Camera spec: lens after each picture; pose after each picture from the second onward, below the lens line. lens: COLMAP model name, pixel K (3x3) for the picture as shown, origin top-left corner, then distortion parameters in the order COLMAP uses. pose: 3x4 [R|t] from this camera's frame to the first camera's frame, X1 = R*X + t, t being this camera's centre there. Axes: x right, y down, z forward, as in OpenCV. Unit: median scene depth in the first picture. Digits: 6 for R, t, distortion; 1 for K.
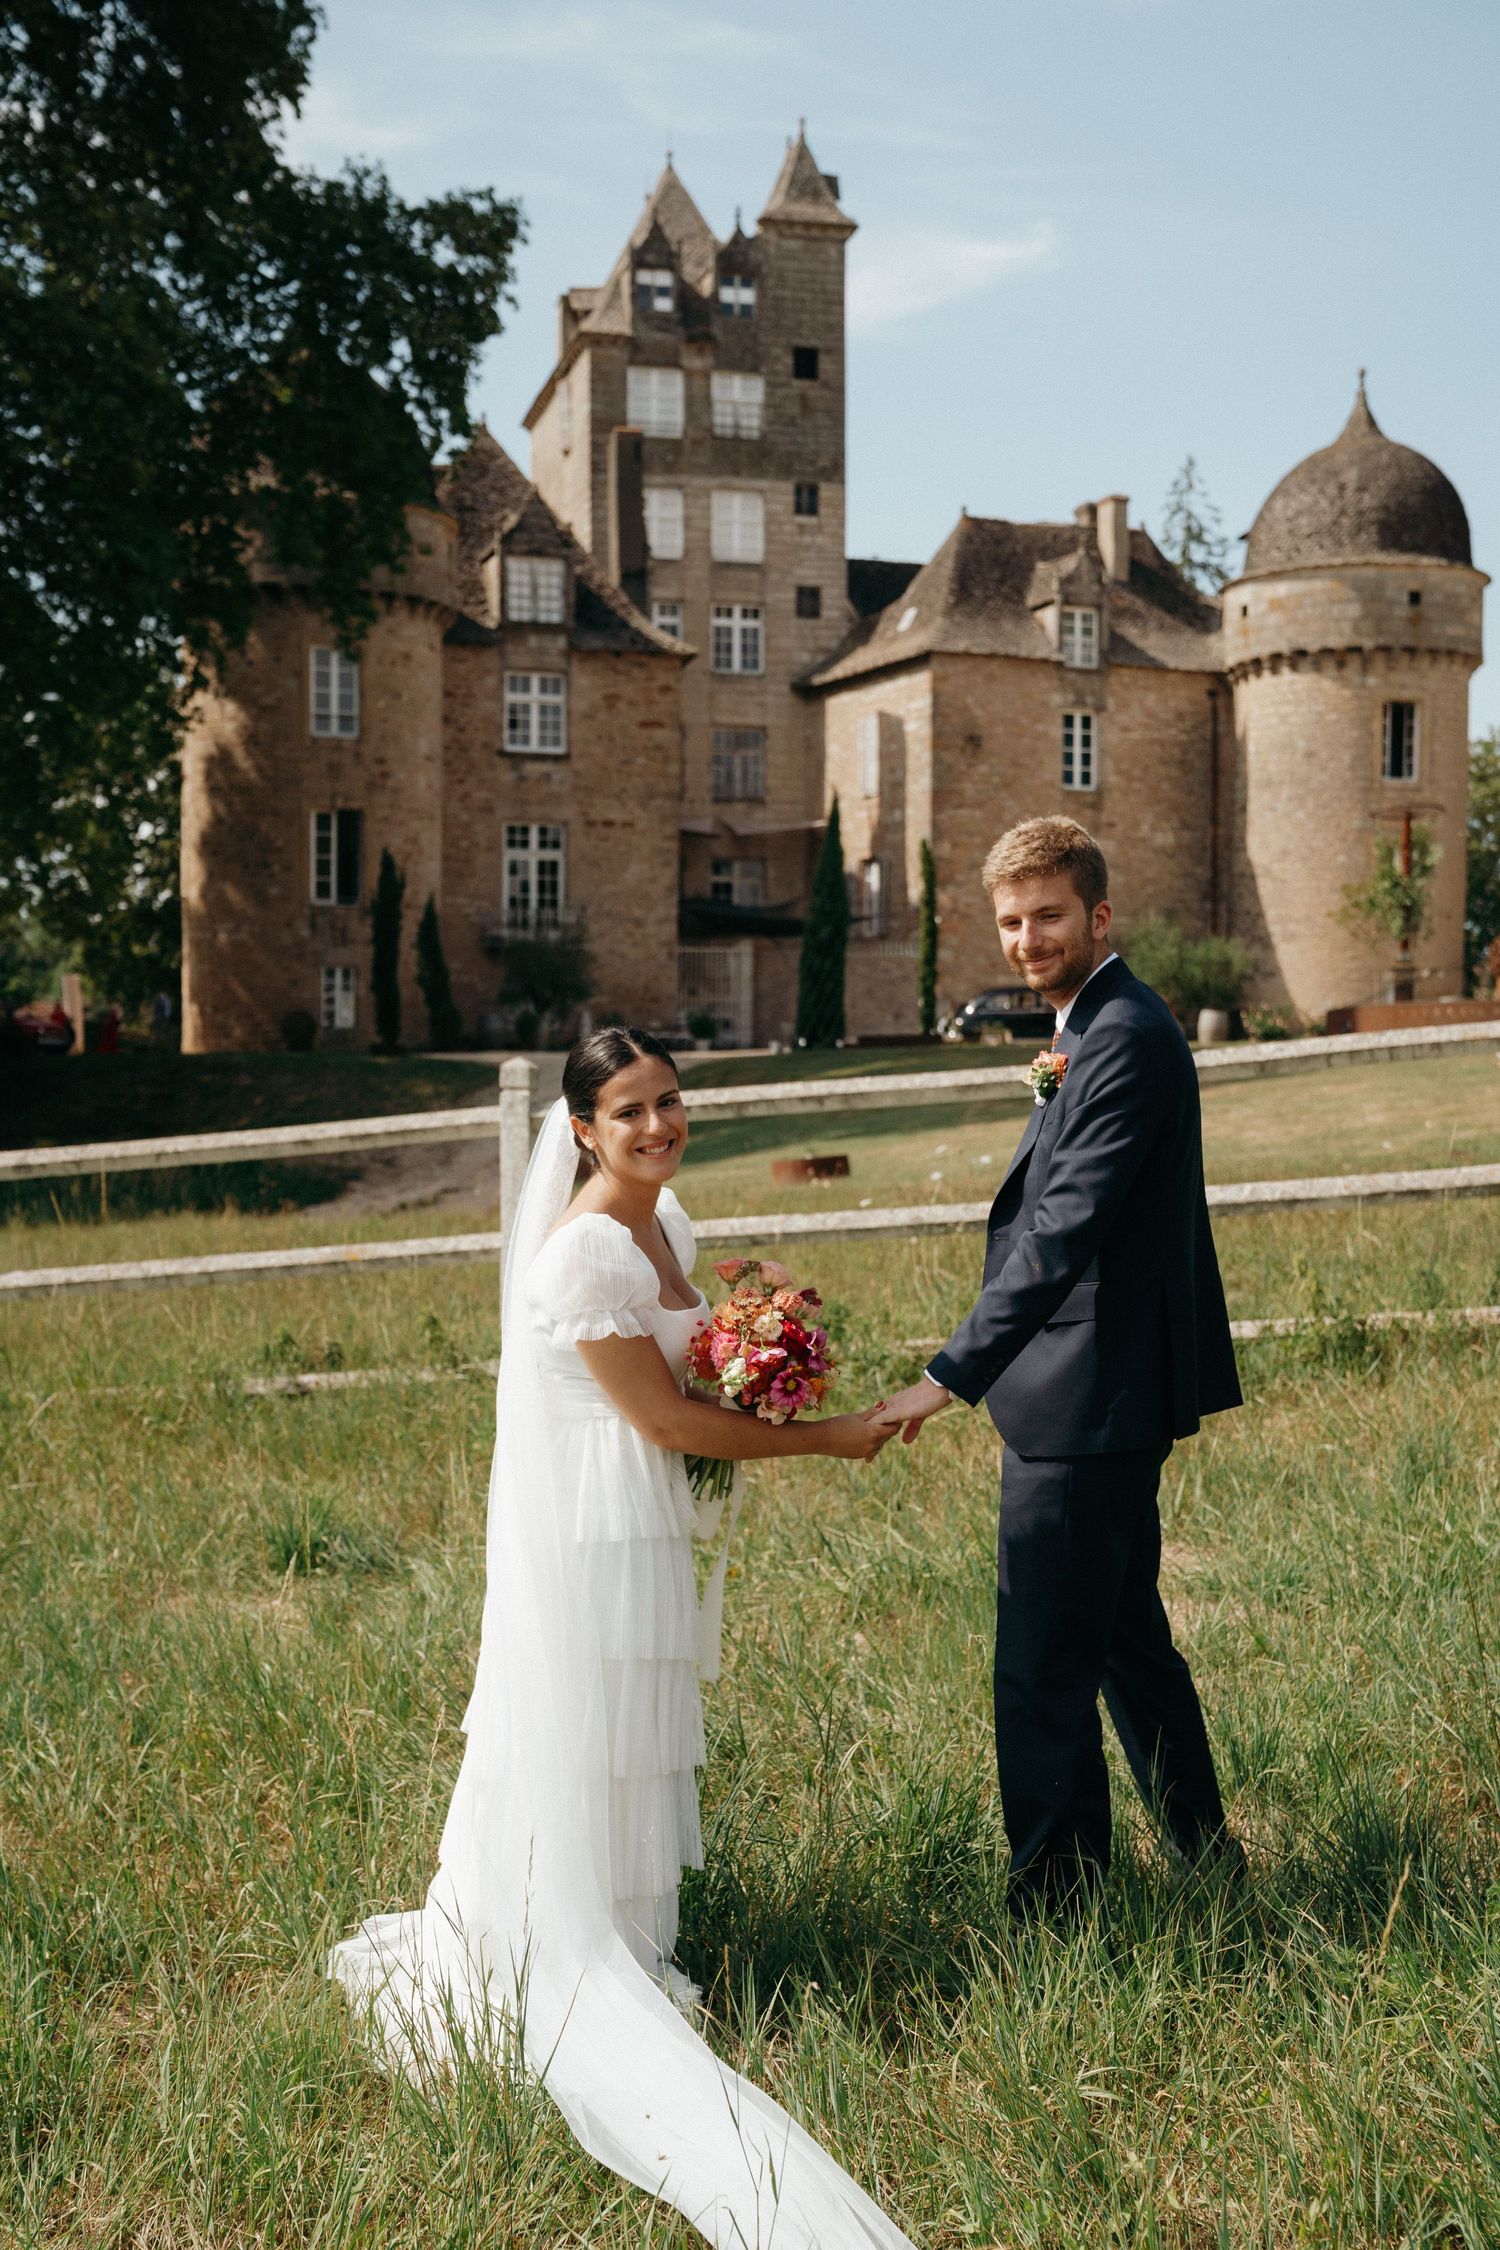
lens RADIAL K [[2882.4, 0, 753.5], [0, 2882.4, 1122.3], [0, 0, 1]] dist [0.009523, 0.000000]
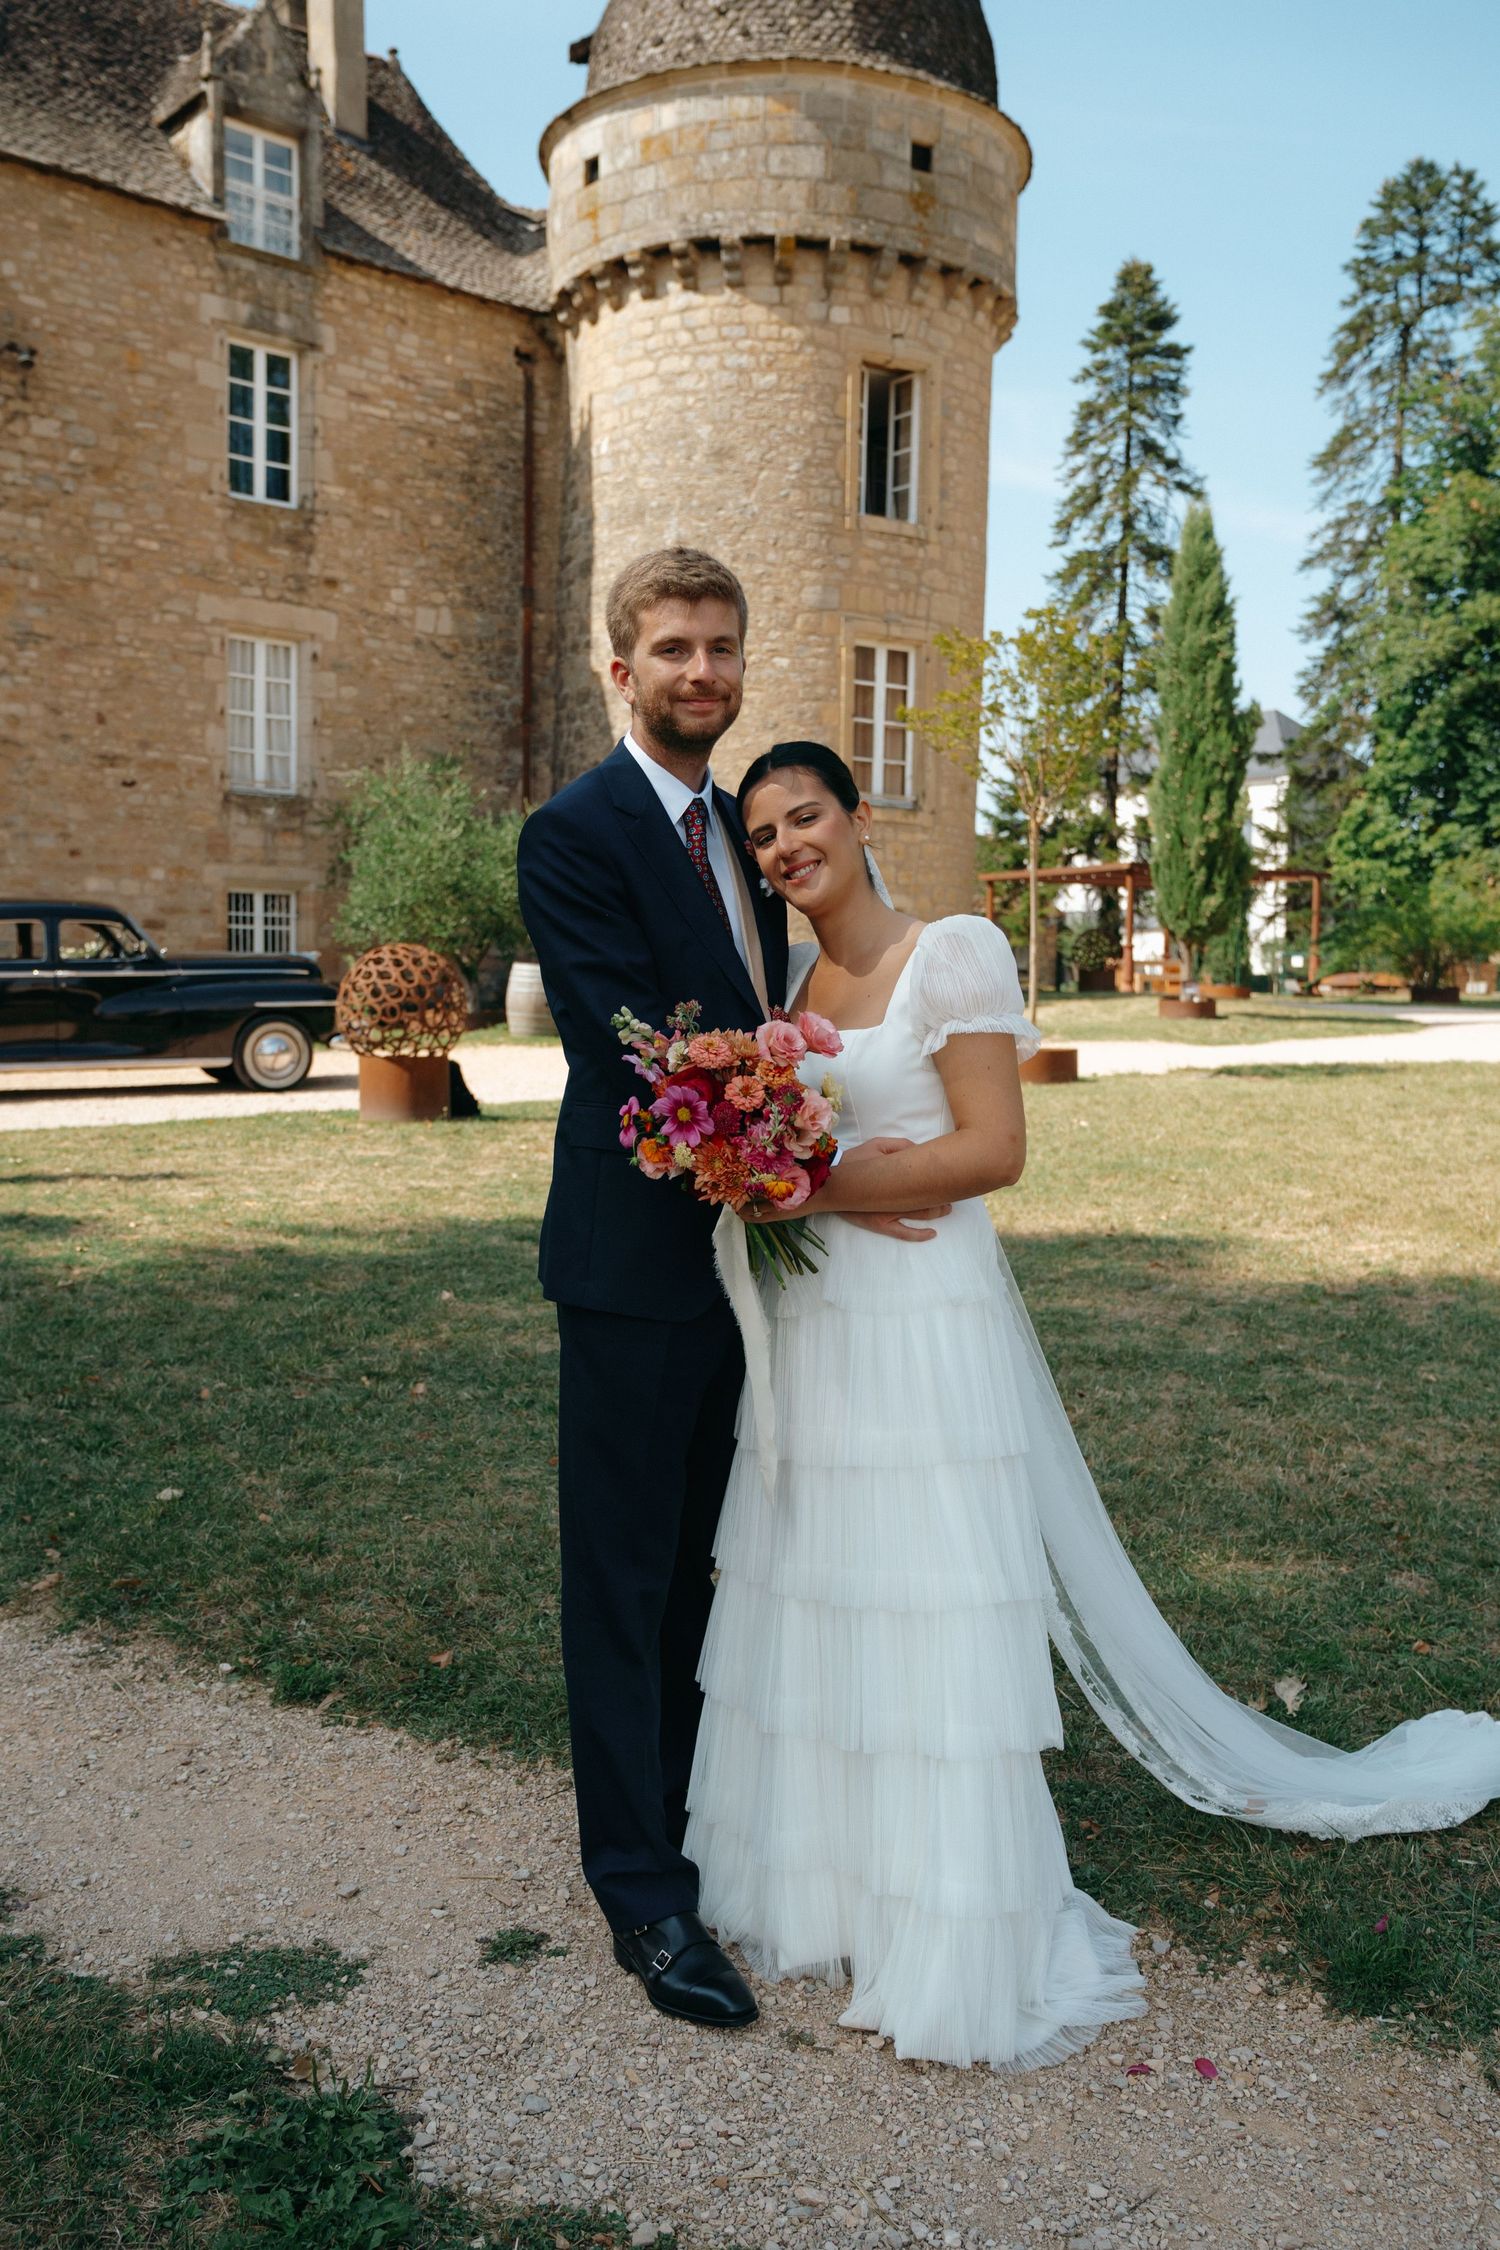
lens RADIAL K [[2068.1, 0, 752.1], [0, 2068.1, 1119.9], [0, 0, 1]] dist [0.066300, 0.017722]
pose [[0.957560, -0.002878, 0.288219, 0.089250], [-0.013501, 0.998405, 0.054824, -0.029729], [-0.287917, -0.056389, 0.955994, 0.622220]]
